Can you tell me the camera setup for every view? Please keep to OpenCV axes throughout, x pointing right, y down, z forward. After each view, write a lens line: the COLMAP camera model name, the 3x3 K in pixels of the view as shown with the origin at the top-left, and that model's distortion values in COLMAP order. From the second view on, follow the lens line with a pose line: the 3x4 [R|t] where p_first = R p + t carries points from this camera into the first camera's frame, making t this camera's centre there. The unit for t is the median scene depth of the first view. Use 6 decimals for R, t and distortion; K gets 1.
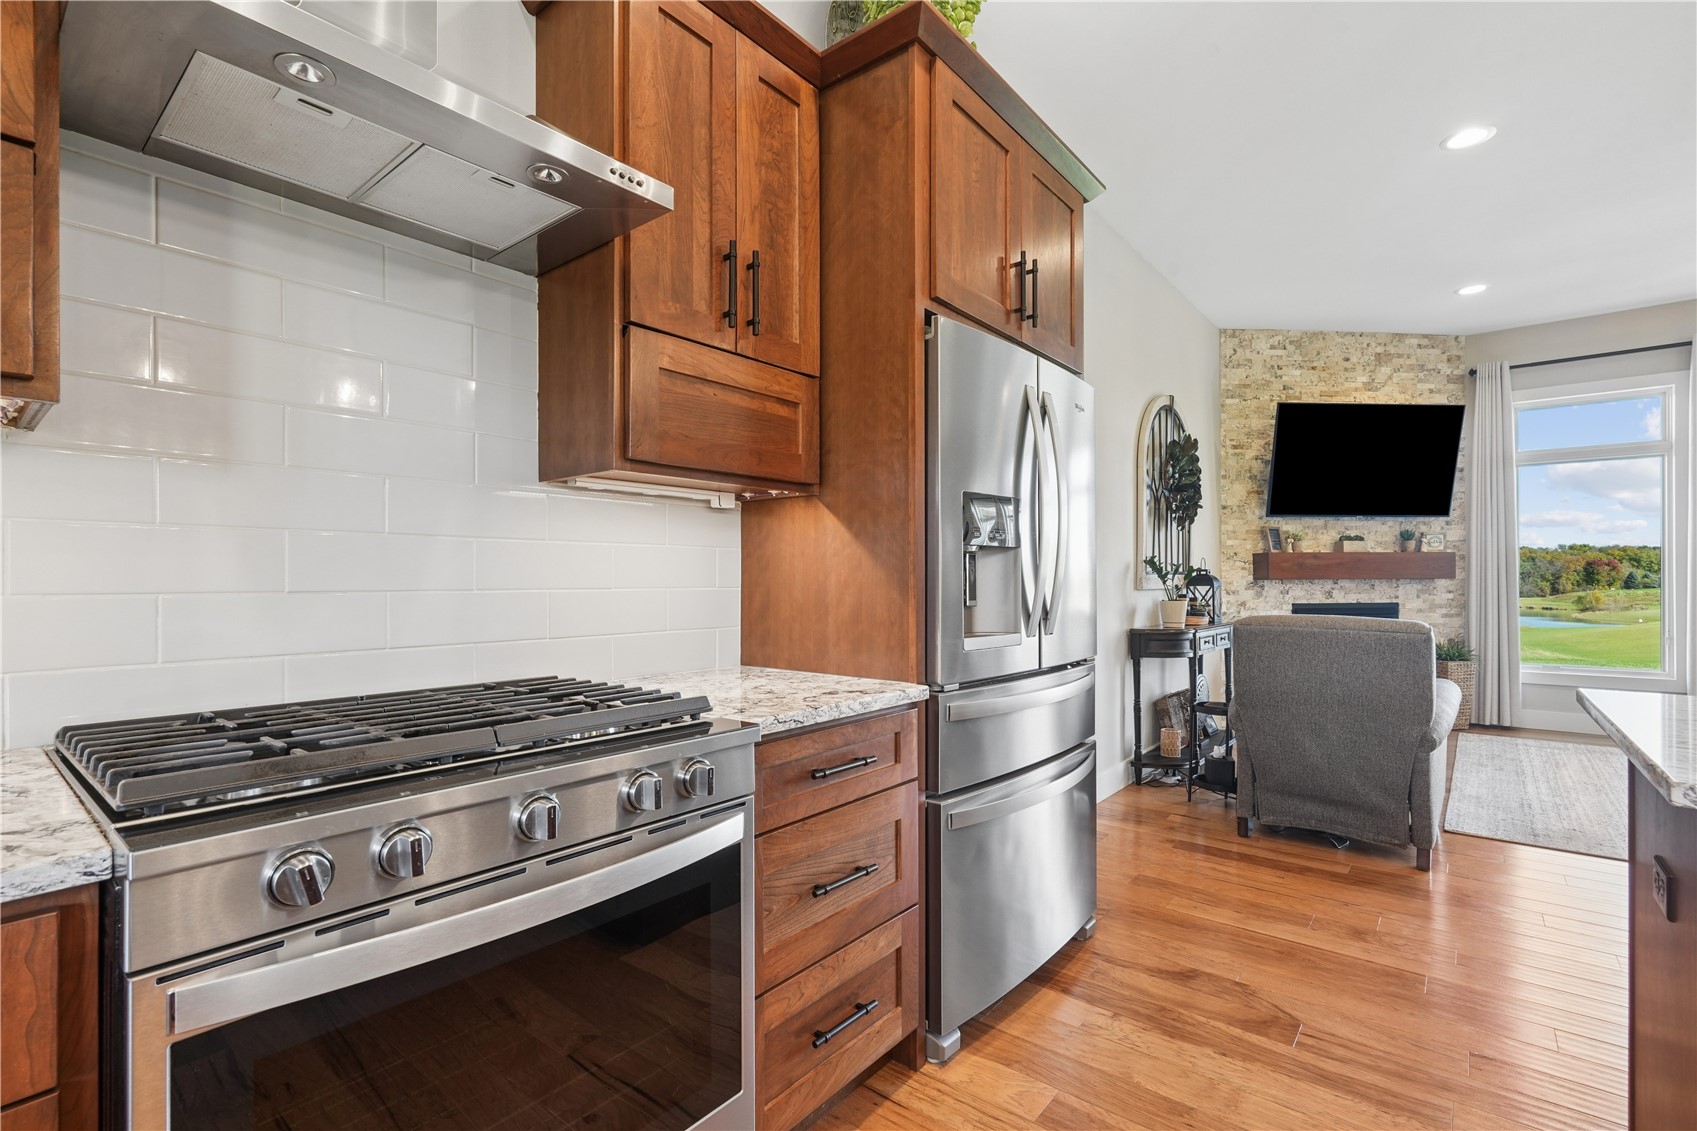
lens RADIAL K [[771.3, 0, 848.1], [0, 771.3, 575.4], [0, 0, 1]] dist [0.001319, 0.000666]
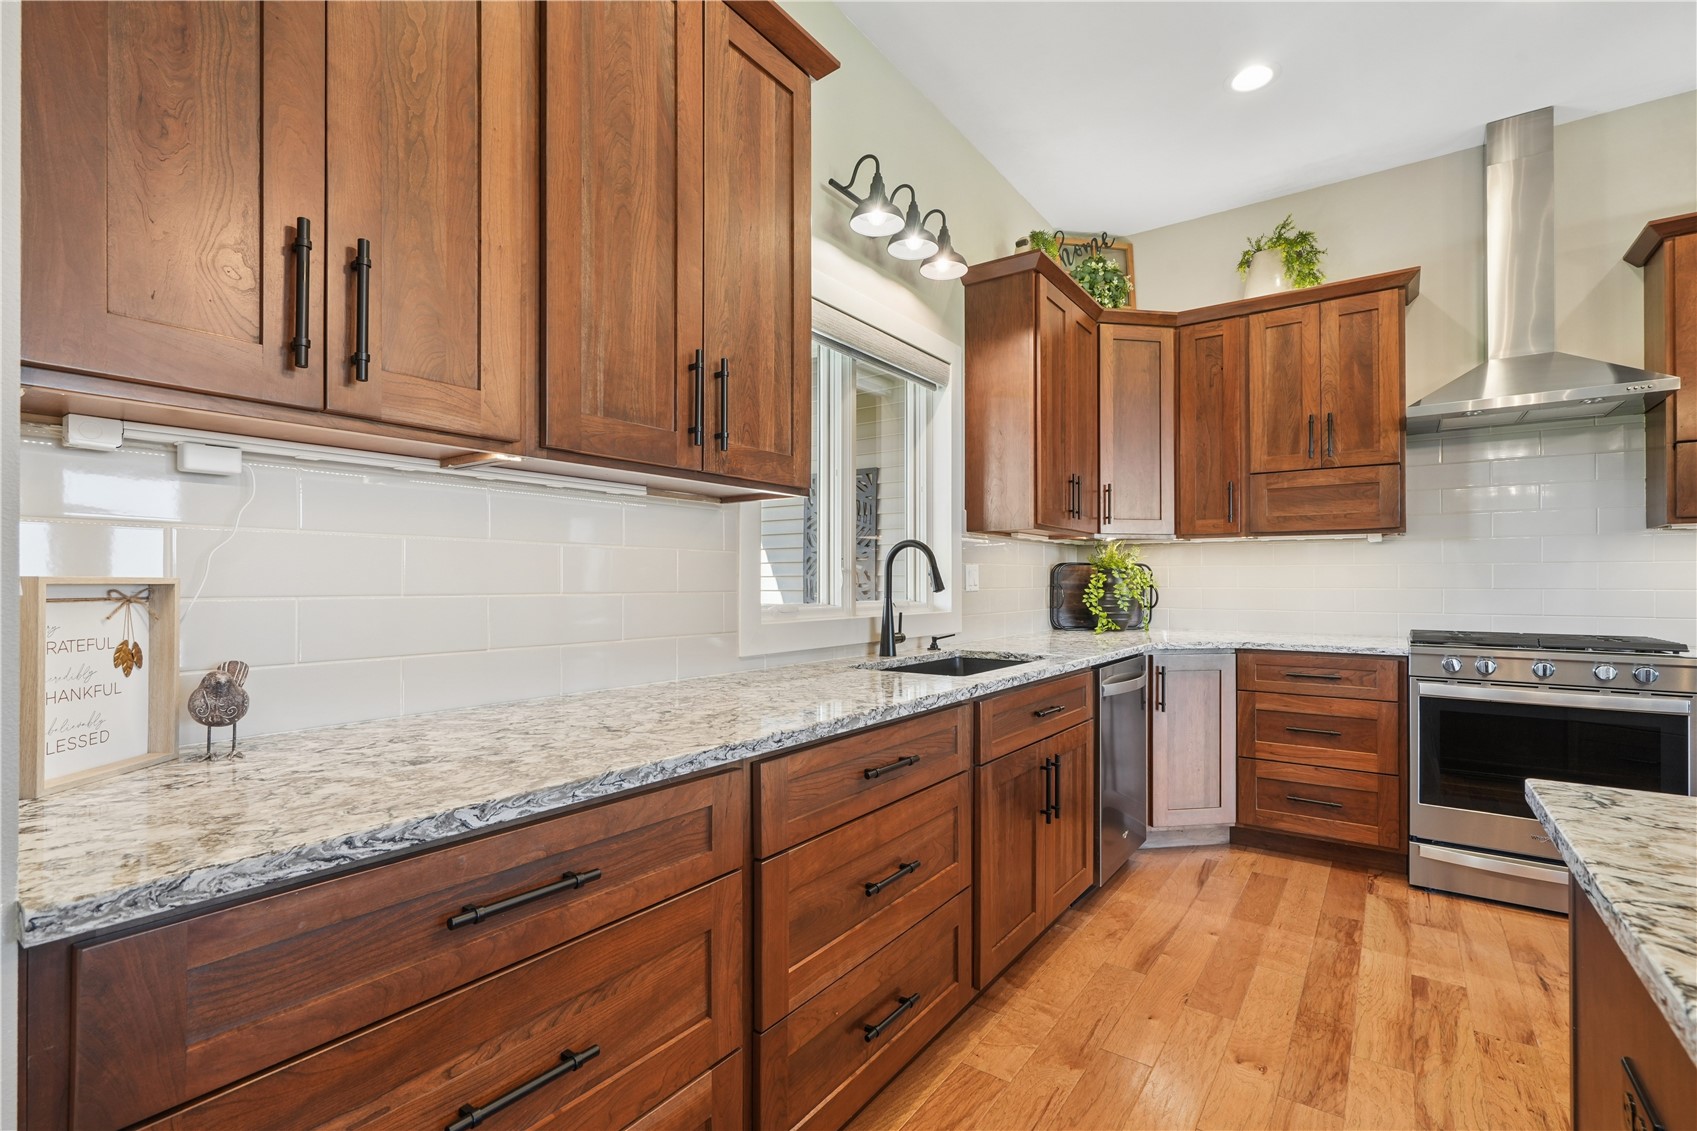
lens RADIAL K [[771.3, 0, 848.1], [0, 771.3, 575.4], [0, 0, 1]] dist [0.001319, 0.000666]
pose [[0.070089, -0.006783, -0.997518, 0.352016], [0.007988, 0.999949, -0.006239, -0.004919], [0.997509, -0.007531, 0.070140, -0.270729]]
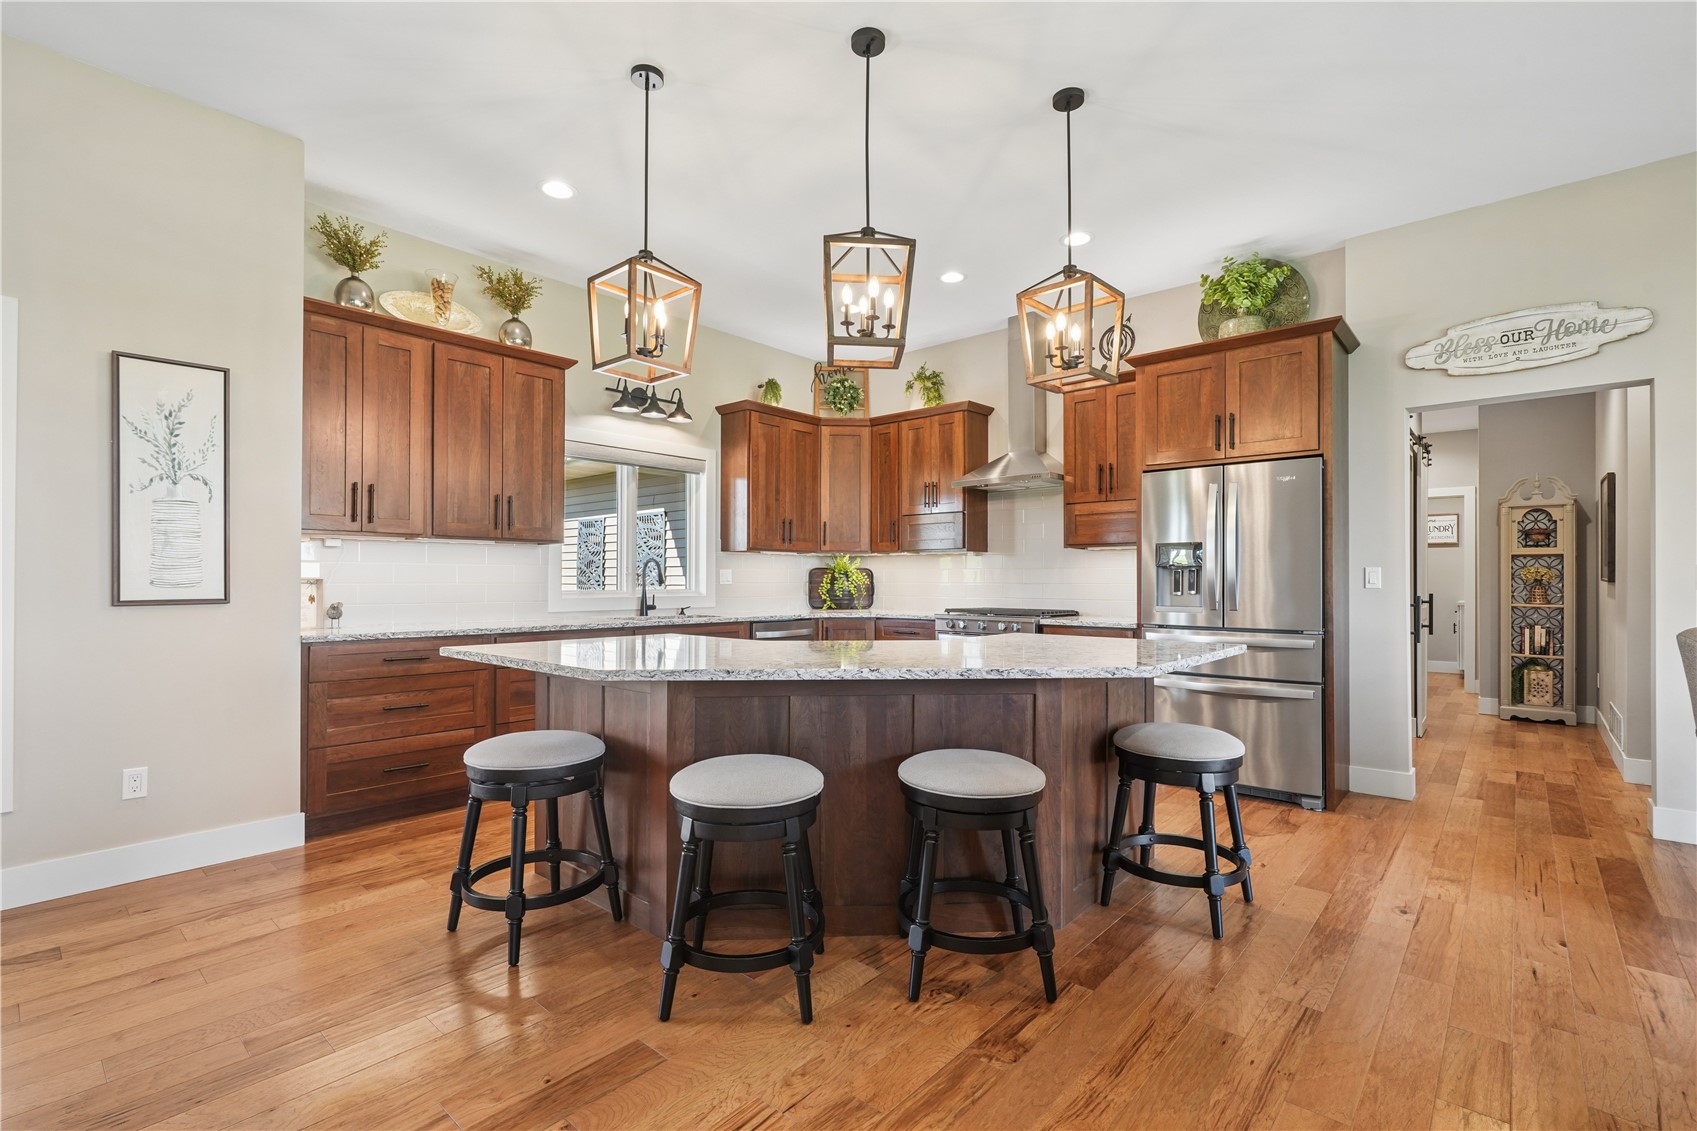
lens RADIAL K [[771.3, 0, 848.1], [0, 771.3, 575.4], [0, 0, 1]] dist [0.001319, 0.000666]
pose [[-0.029132, -0.002585, -0.999572, 0.794722], [0.004962, 0.999984, -0.002731, -0.004573], [0.999563, -0.005039, -0.029119, 0.043391]]
